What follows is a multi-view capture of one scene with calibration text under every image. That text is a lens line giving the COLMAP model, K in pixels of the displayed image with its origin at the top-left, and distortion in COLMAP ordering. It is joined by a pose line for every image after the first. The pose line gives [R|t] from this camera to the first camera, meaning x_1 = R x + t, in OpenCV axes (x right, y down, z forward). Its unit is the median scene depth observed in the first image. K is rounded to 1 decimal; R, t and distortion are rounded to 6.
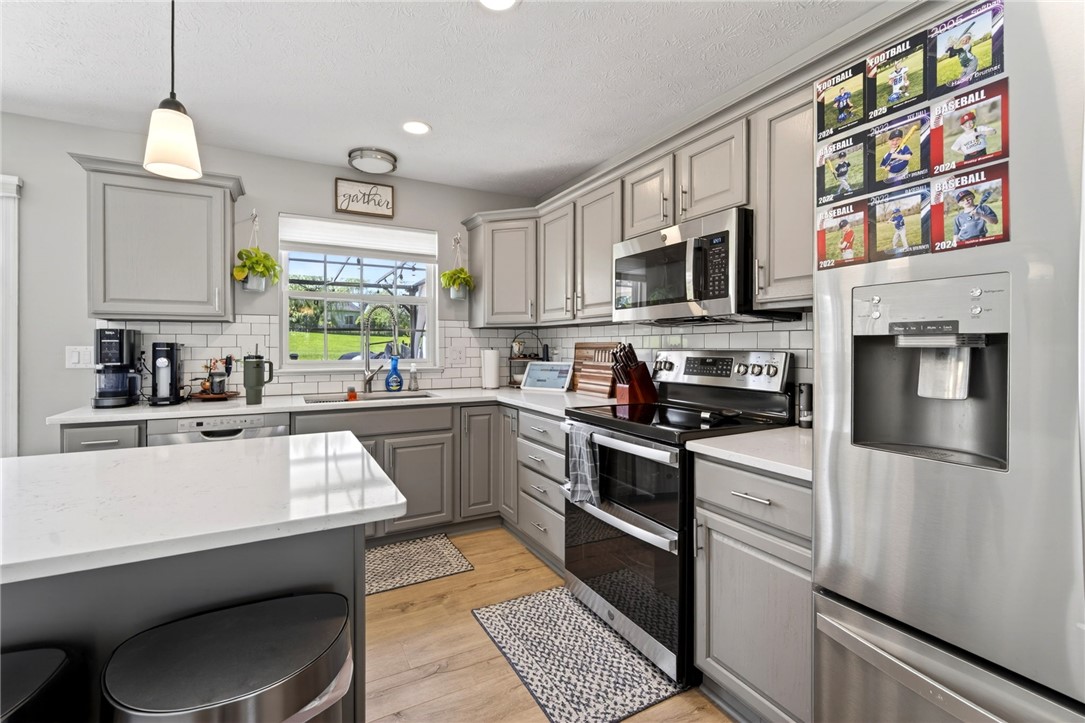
lens RADIAL K [[476.3, 0, 534.2], [0, 476.3, 347.5], [0, 0, 1]] dist [-0.011091, 0.002370]
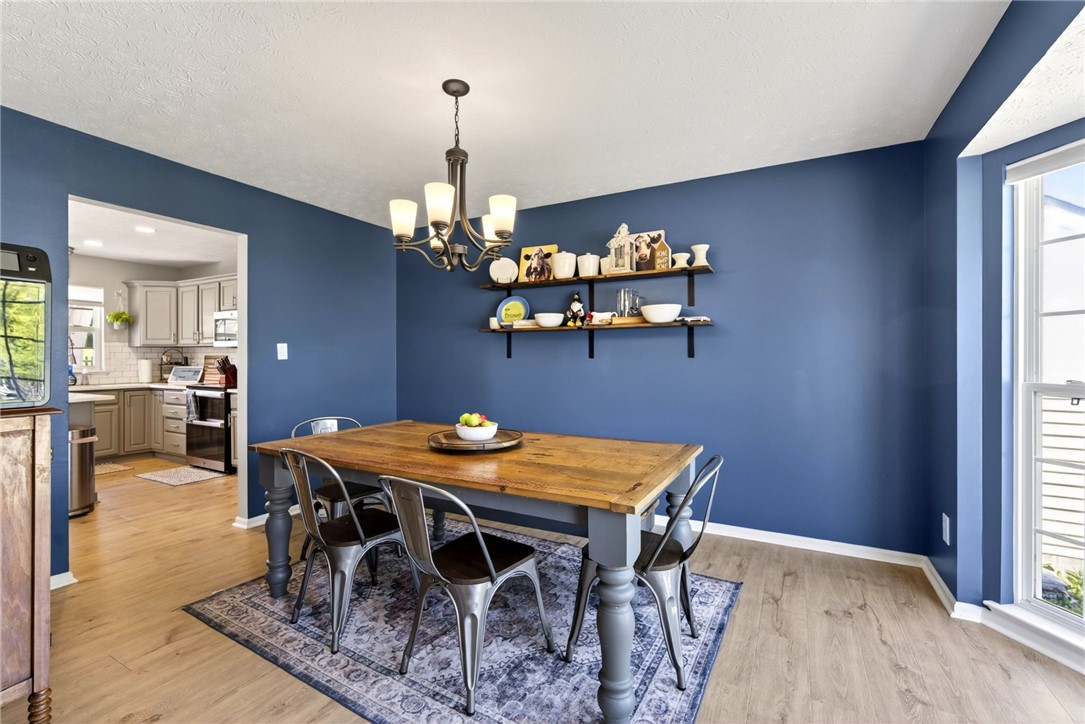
lens RADIAL K [[476.3, 0, 536.5], [0, 476.3, 358.4], [0, 0, 1]] dist [-0.011091, 0.002370]
pose [[0.832384, -0.004222, 0.554184, 0.160525], [0.005171, 0.999987, -0.000148, 0.008338], [-0.554176, 0.002989, 0.832394, -1.407126]]
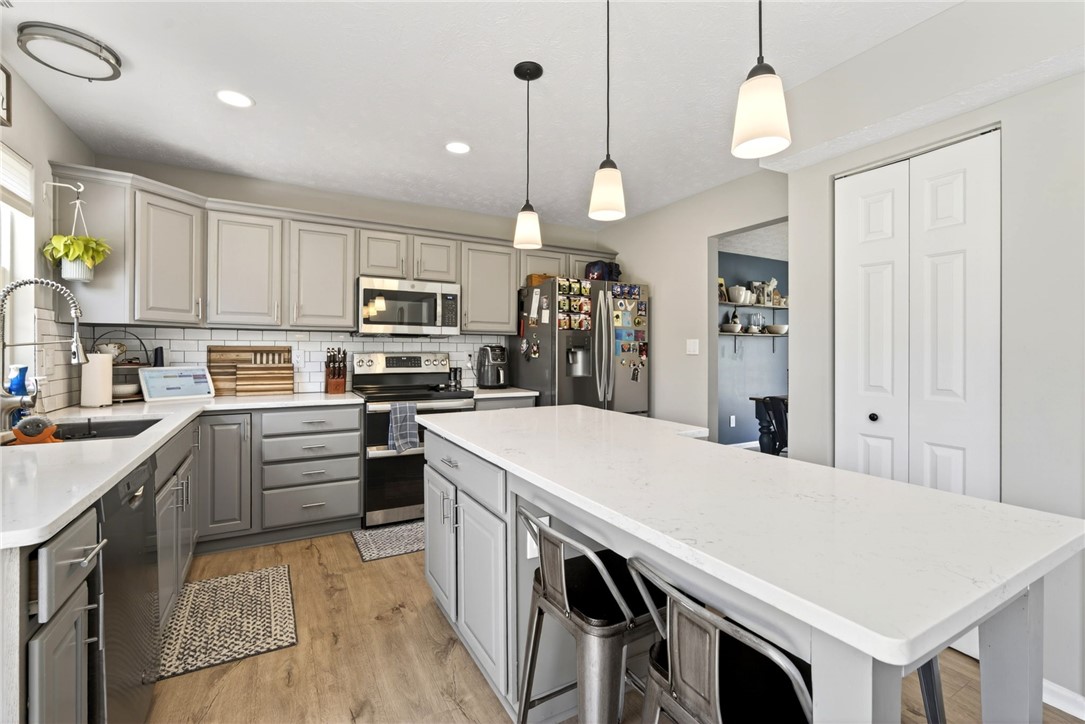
lens RADIAL K [[476.3, 0, 543.0], [0, 476.3, 350.5], [0, 0, 1]] dist [-0.011091, 0.002370]
pose [[-0.029211, 0.000627, 0.999573, -1.025557], [-0.001236, 0.999999, -0.000663, -0.000810], [-0.999572, -0.001255, -0.029210, 0.415593]]
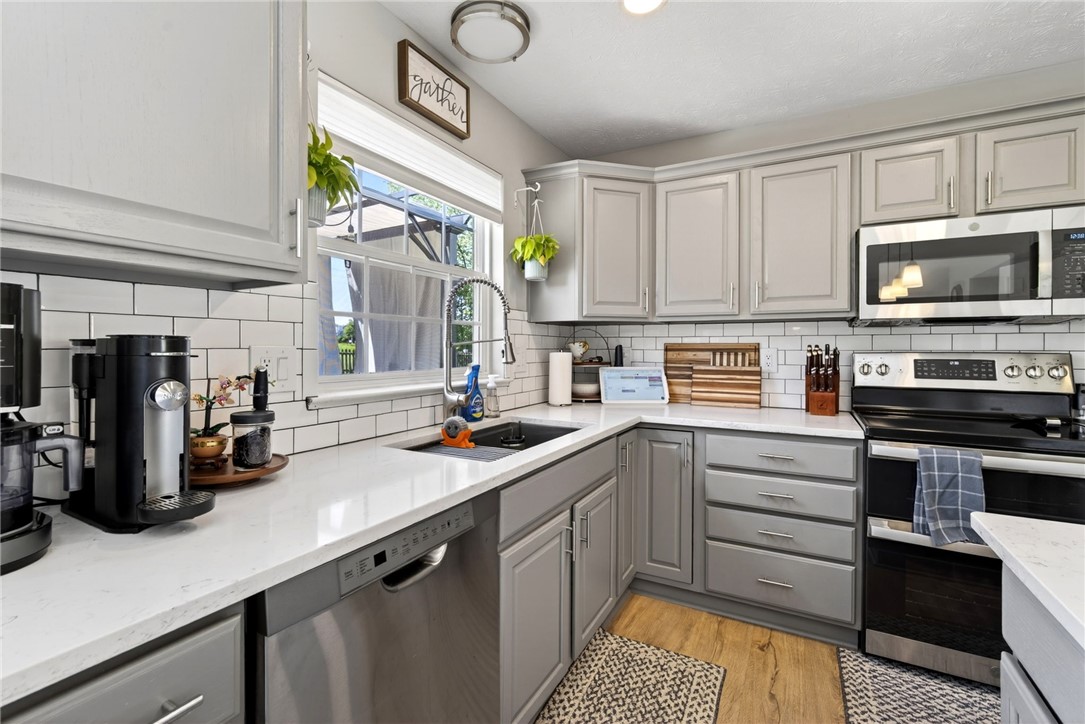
lens RADIAL K [[476.3, 0, 534.9], [0, 476.3, 349.9], [0, 0, 1]] dist [-0.011091, 0.002370]
pose [[0.840546, -0.001326, 0.541738, -0.640648], [-0.000188, 0.999996, 0.002739, -0.001290], [-0.541740, -0.002404, 0.840543, 0.498512]]
